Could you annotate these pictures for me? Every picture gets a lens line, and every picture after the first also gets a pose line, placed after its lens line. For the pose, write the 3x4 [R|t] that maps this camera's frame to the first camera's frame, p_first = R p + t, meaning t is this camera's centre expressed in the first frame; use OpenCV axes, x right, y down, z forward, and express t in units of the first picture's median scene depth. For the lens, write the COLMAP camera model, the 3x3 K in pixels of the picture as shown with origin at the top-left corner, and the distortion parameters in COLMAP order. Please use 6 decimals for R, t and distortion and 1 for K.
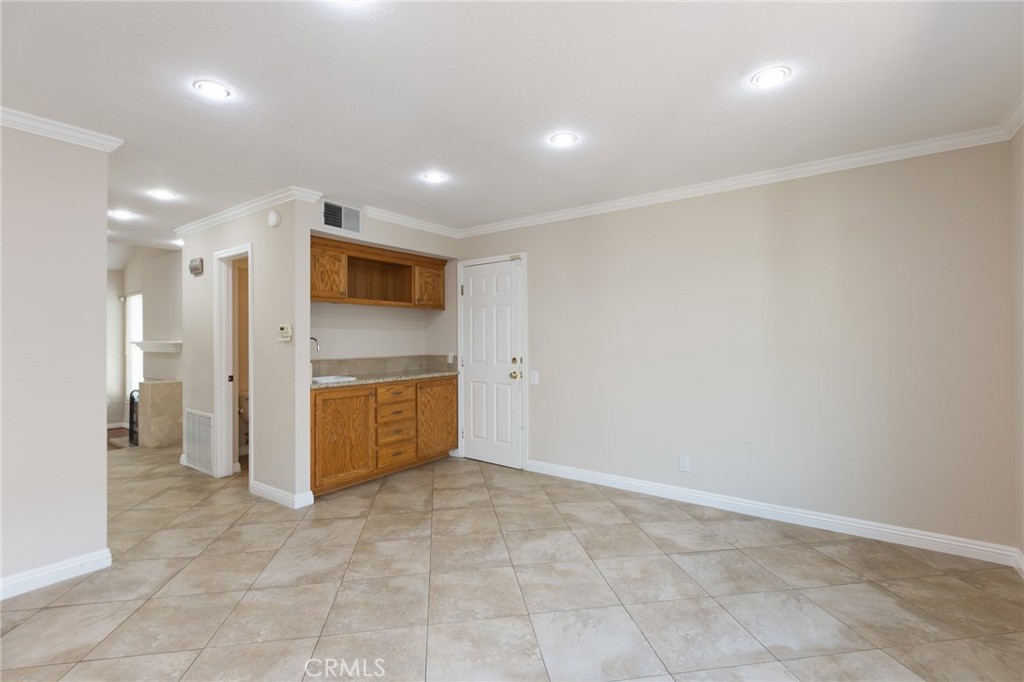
lens RADIAL K [[472.3, 0, 501.2], [0, 472.3, 335.1], [0, 0, 1]] dist [0.000482, 0.000008]
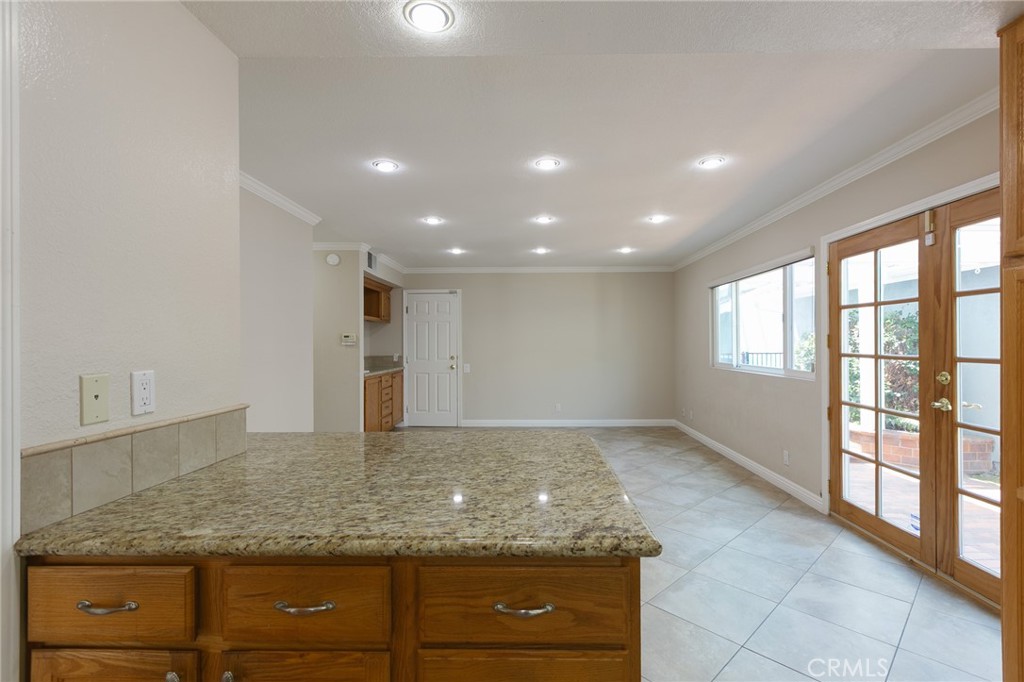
lens RADIAL K [[472.3, 0, 519.6], [0, 472.3, 345.7], [0, 0, 1]] dist [0.000482, 0.000008]
pose [[0.825242, 0.004075, 0.564765, -0.864552], [-0.007292, 0.999967, 0.003441, 0.008577], [-0.564732, -0.006958, 0.825245, -0.534345]]
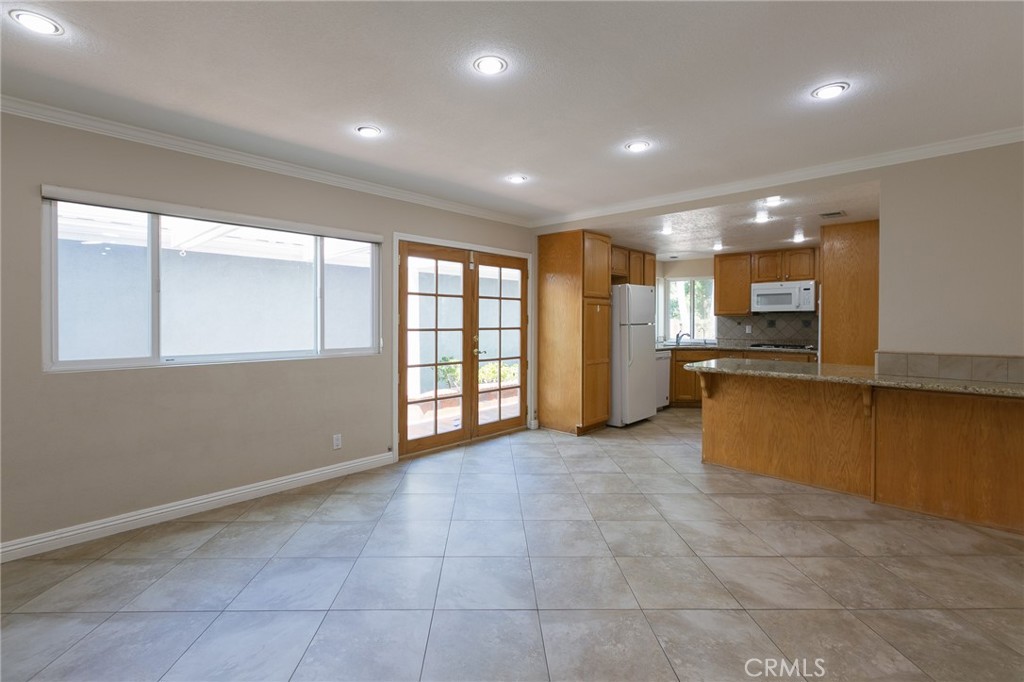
lens RADIAL K [[472.3, 0, 494.0], [0, 472.3, 322.4], [0, 0, 1]] dist [0.000482, 0.000008]
pose [[-0.988944, 0.006496, 0.148145, -0.240759], [0.006317, 0.999979, -0.001677, 0.009602], [-0.148153, -0.000723, -0.988964, 0.969089]]
